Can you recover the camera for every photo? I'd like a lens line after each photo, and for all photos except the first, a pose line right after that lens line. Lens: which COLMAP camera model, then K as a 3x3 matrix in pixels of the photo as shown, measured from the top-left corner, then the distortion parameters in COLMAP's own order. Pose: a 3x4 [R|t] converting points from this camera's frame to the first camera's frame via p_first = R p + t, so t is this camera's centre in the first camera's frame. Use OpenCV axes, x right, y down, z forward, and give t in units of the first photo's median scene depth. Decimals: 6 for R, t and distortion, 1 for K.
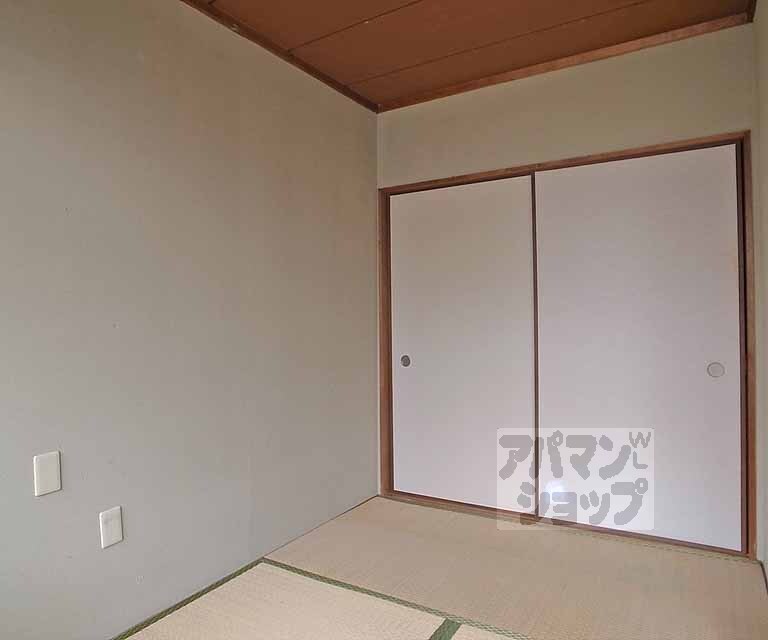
lens RADIAL K [[538.3, 0, 384.0], [0, 538.3, 320.0], [0, 0, 1]] dist [-0.047988, 0.001132]
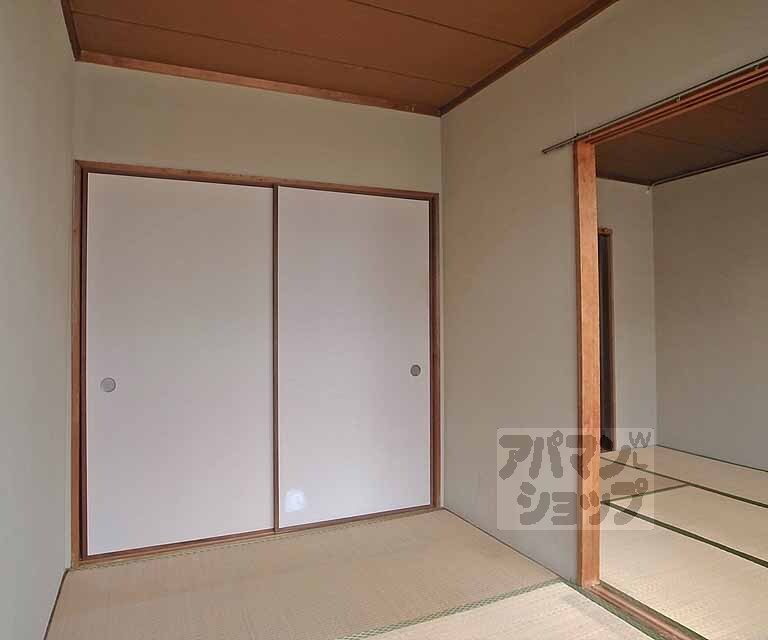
lens RADIAL K [[538.3, 0, 384.0], [0, 538.3, 320.0], [0, 0, 1]] dist [-0.047988, 0.001132]
pose [[0.563361, 0.018715, 0.825999, -0.435164], [0.009181, 0.999540, -0.028909, 0.008413], [-0.826160, 0.023870, 0.562930, 0.262138]]
